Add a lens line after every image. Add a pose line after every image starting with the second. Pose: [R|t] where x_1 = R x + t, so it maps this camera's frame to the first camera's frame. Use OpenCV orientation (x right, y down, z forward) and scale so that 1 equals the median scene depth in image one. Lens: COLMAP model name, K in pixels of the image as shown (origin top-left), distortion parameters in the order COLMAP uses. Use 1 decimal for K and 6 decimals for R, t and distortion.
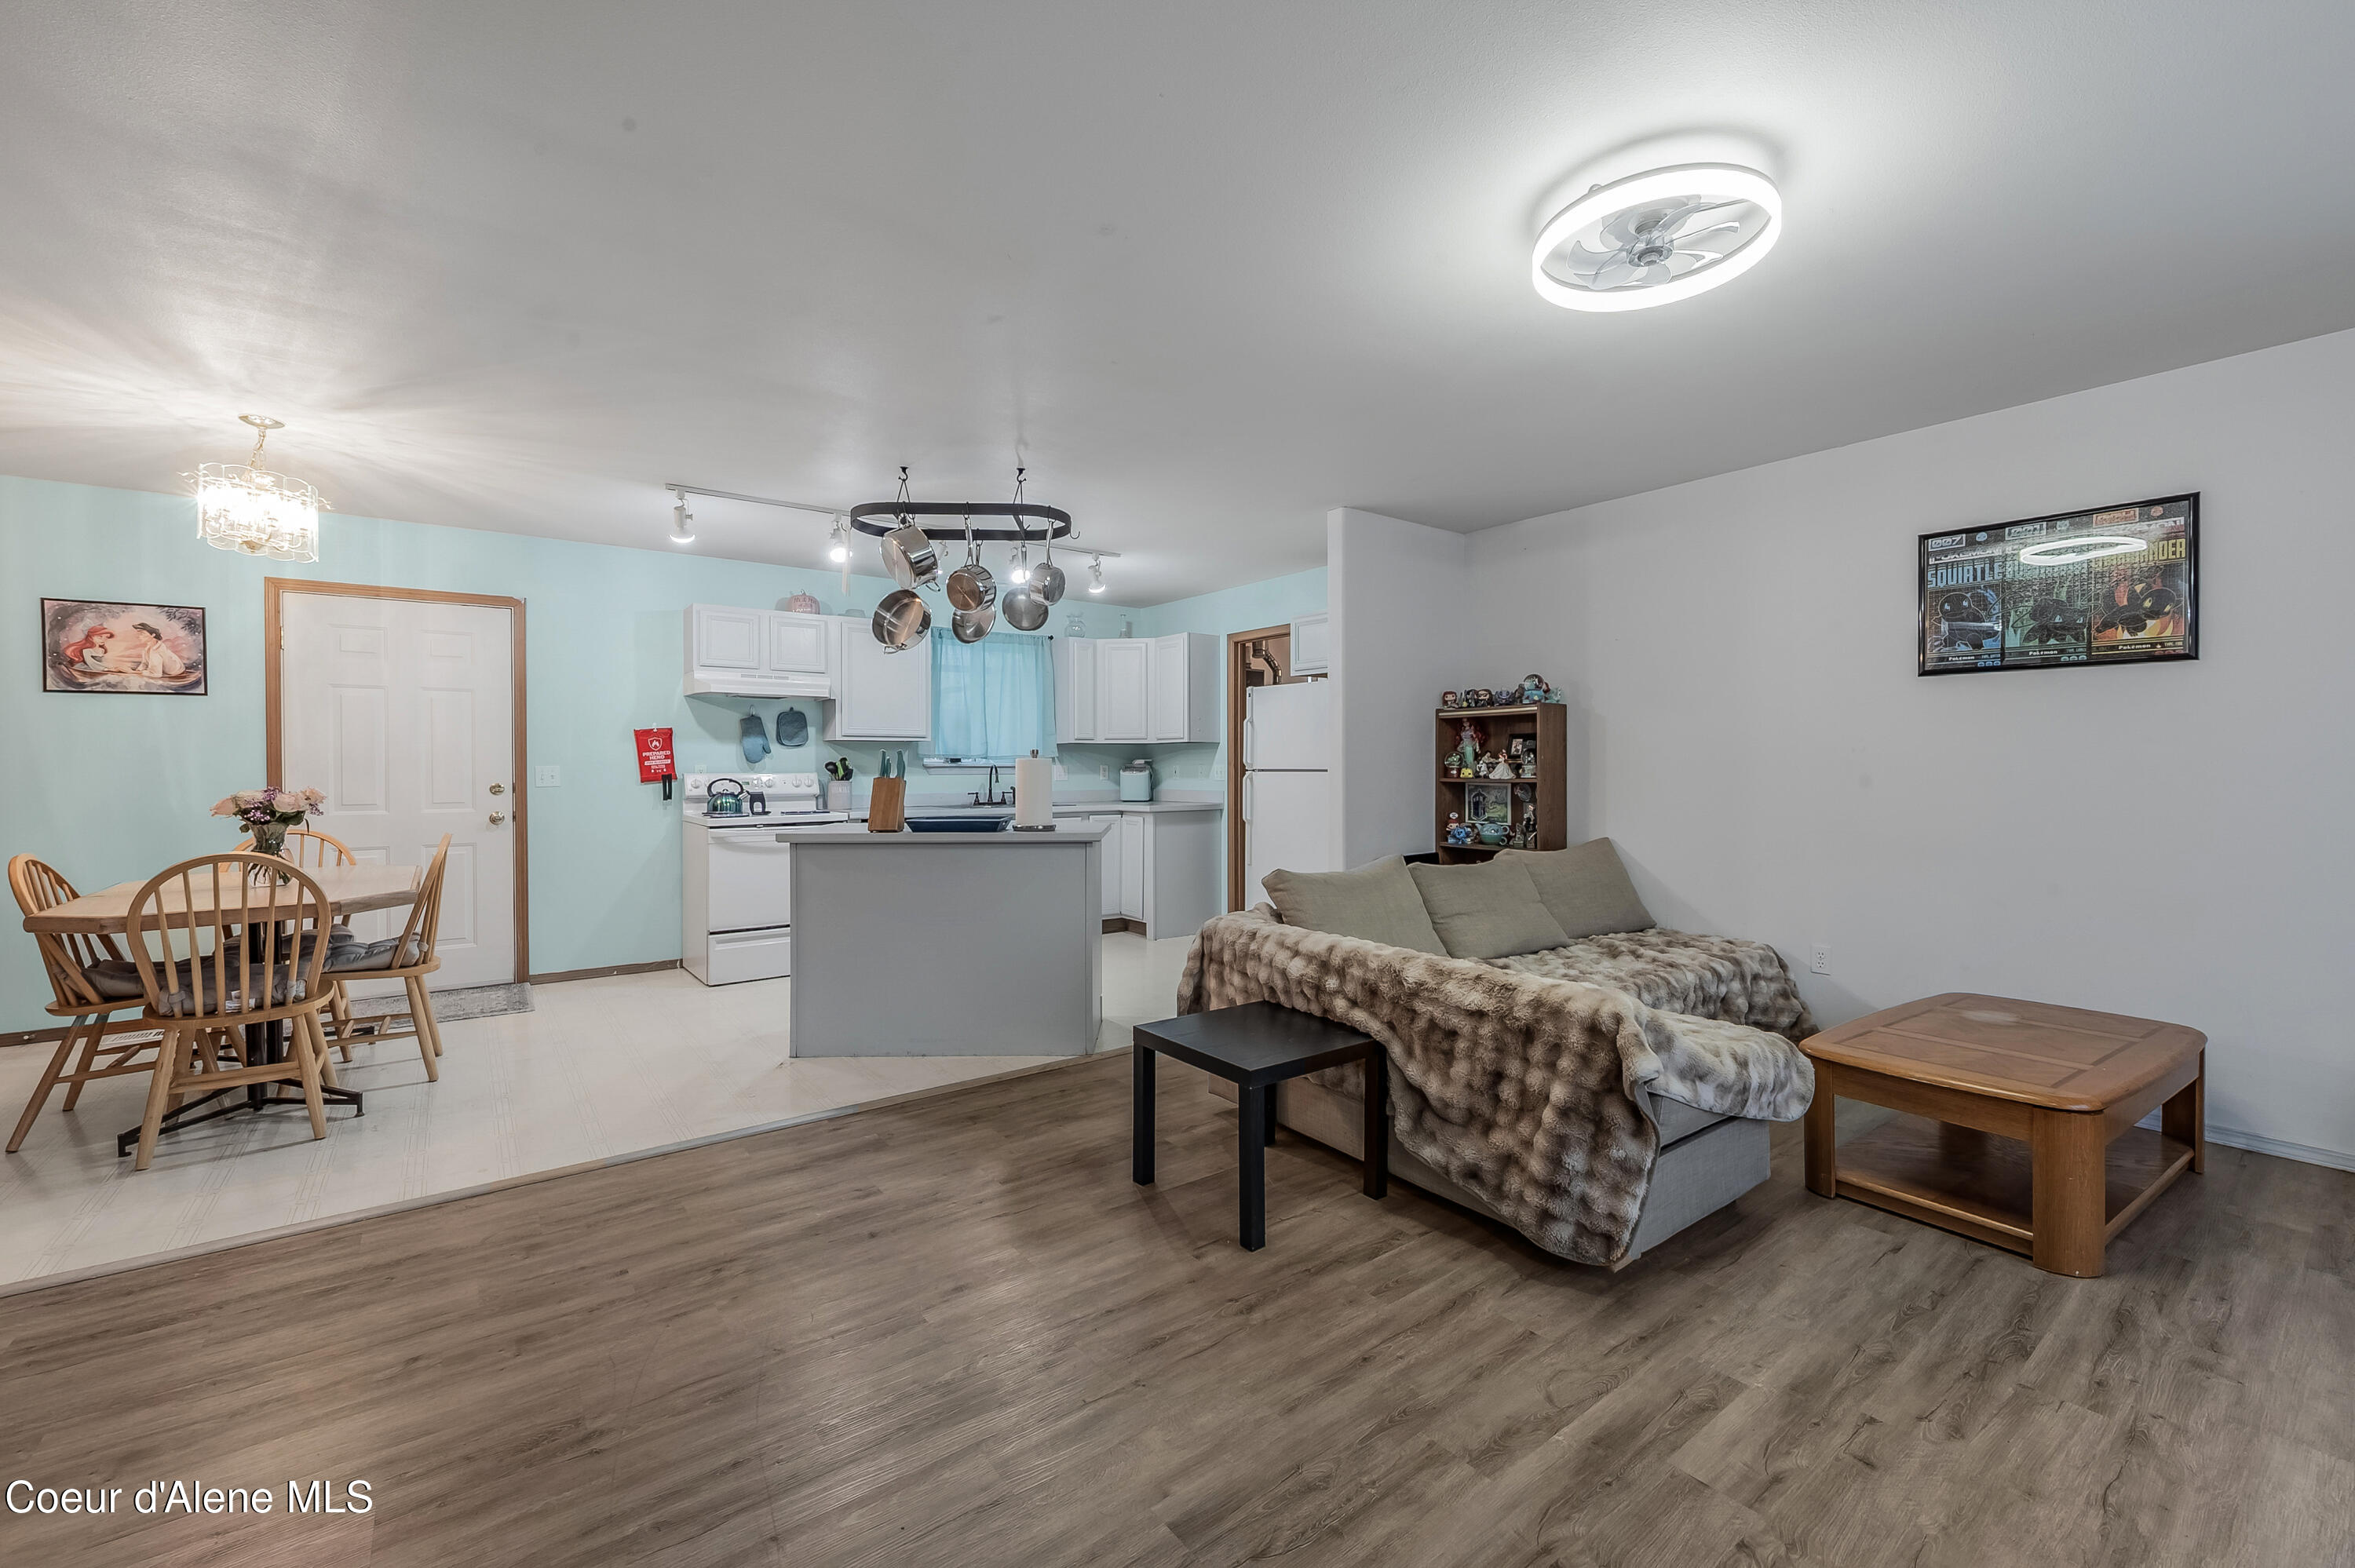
lens RADIAL K [[948.2, 0, 1177.5], [0, 948.2, 784.0], [0, 0, 1]] dist [-0.004084, -0.000006]
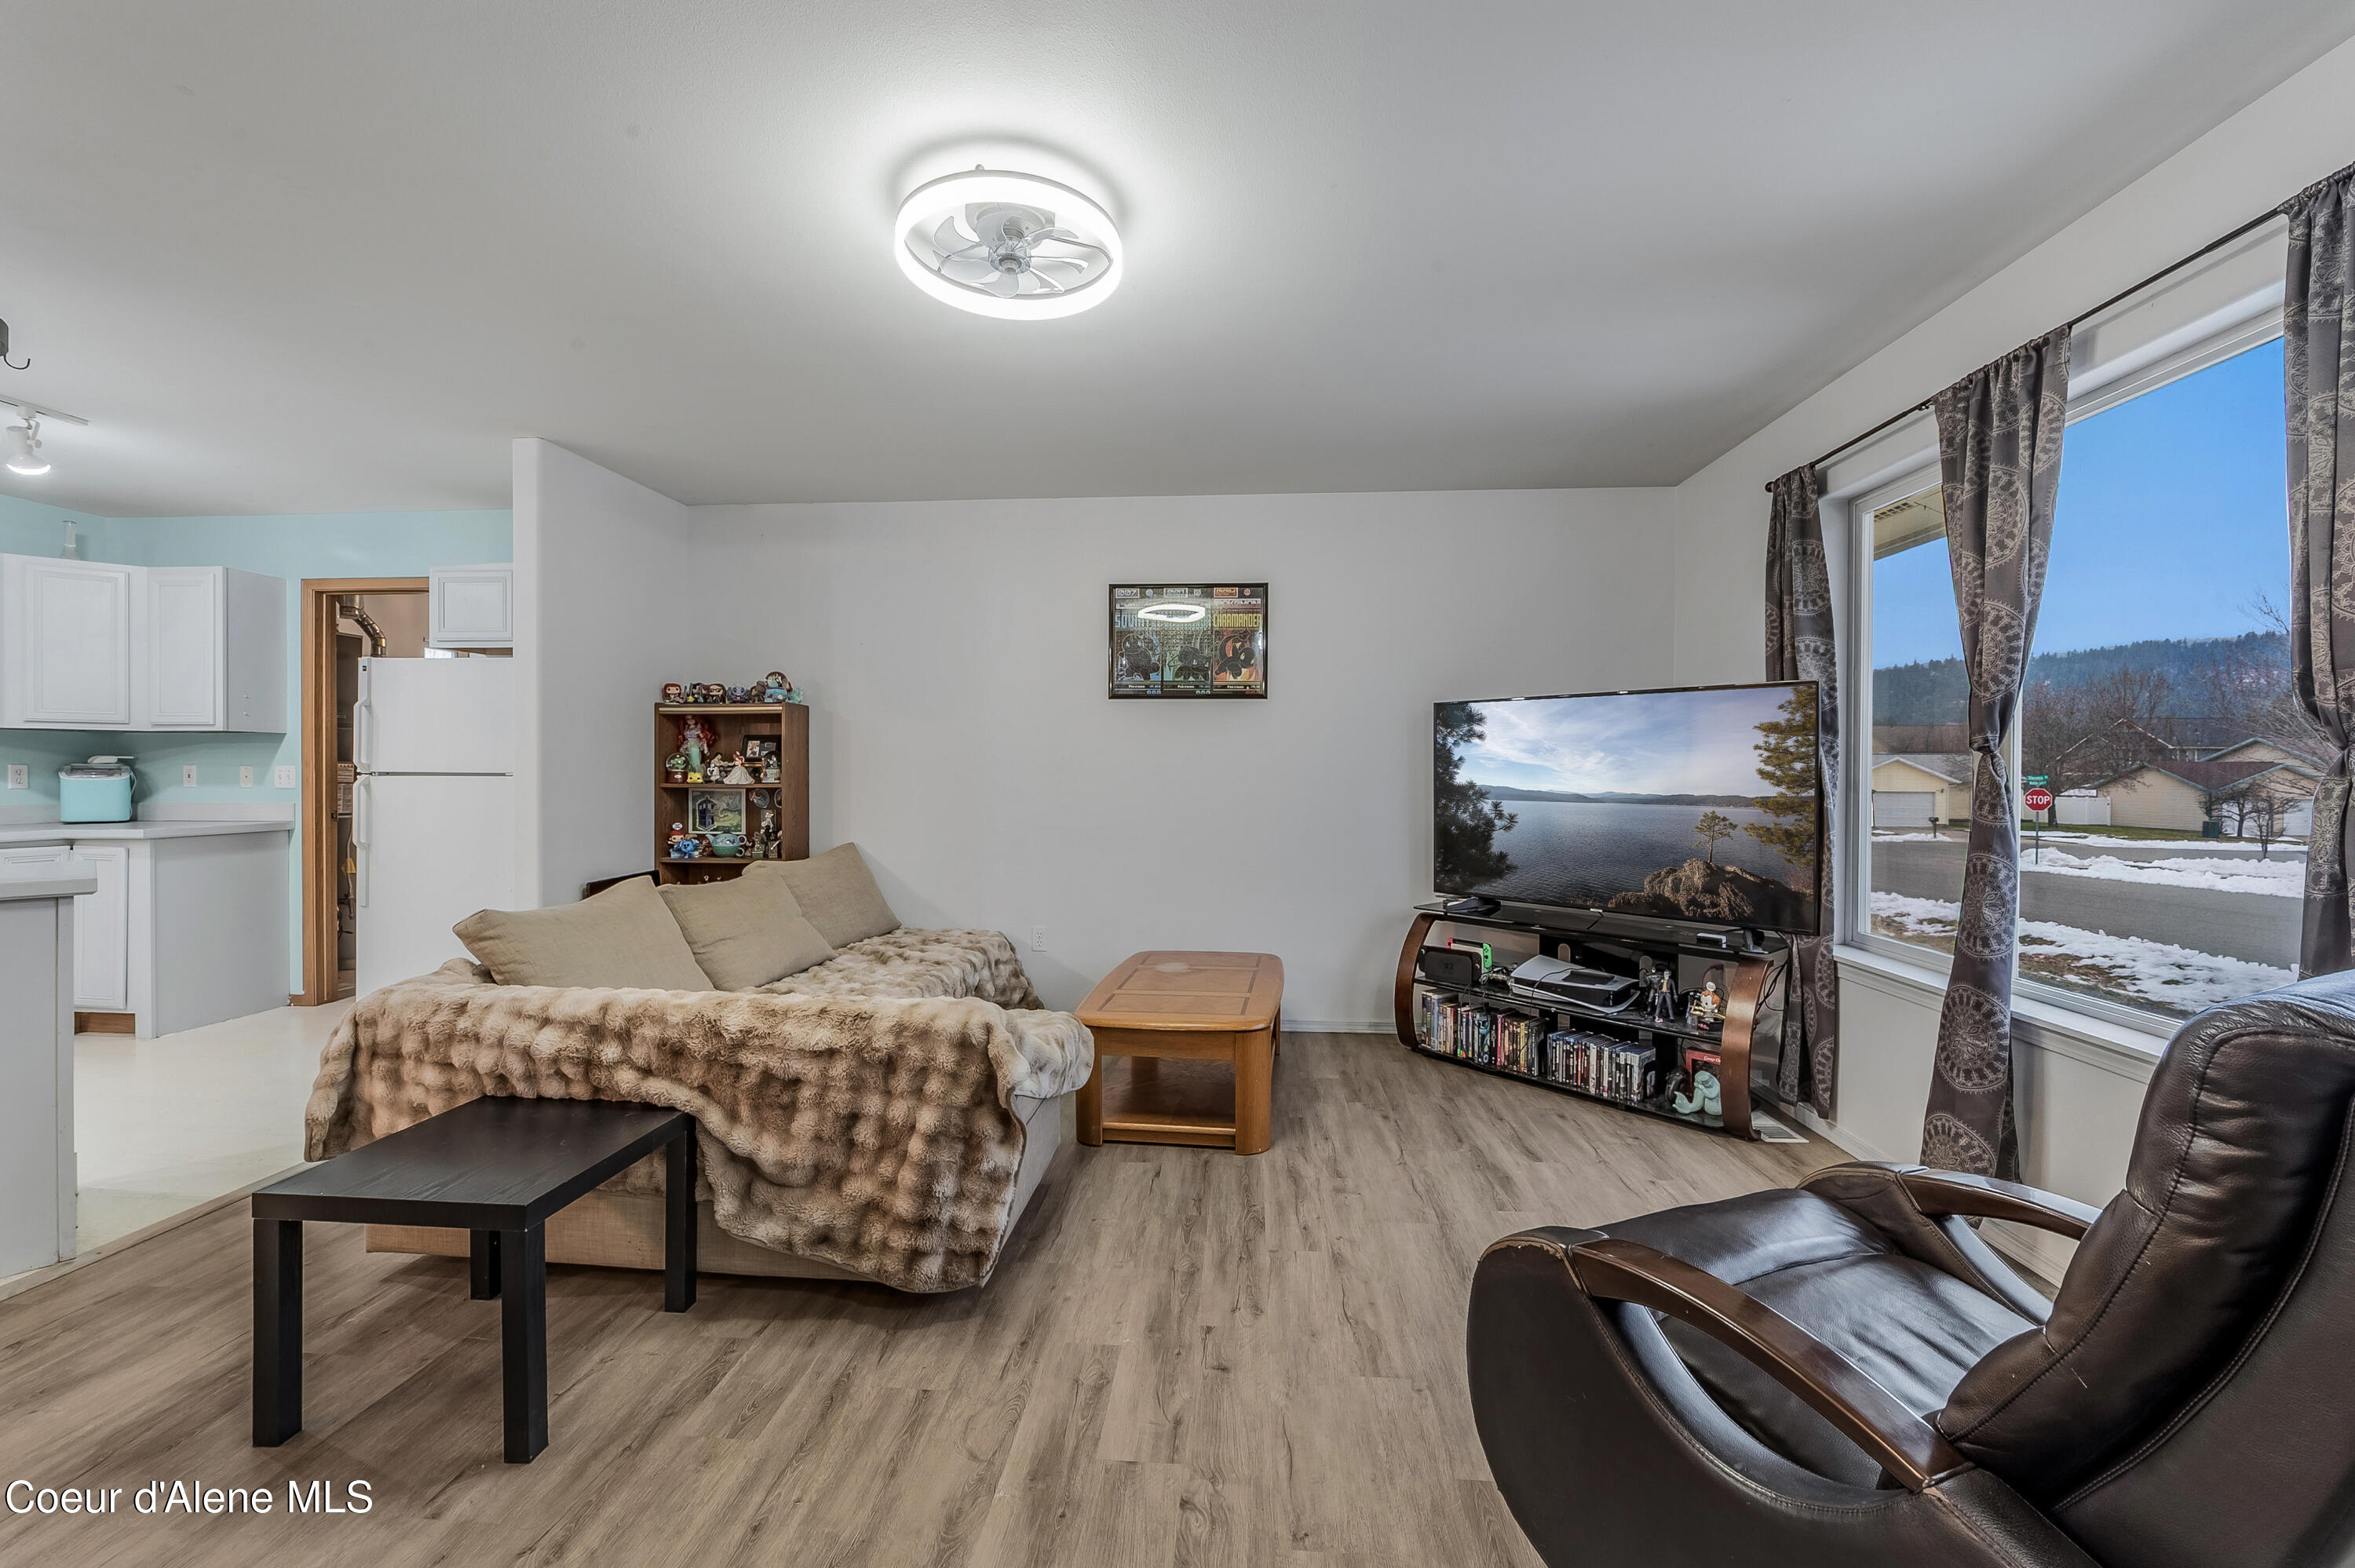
lens RADIAL K [[948.2, 0, 1177.5], [0, 948.2, 784.0], [0, 0, 1]] dist [-0.004084, -0.000006]
pose [[0.665712, -0.005799, 0.746187, -0.103944], [0.009070, 0.999959, -0.000321, -0.002167], [-0.746154, 0.006982, 0.665737, 0.152495]]
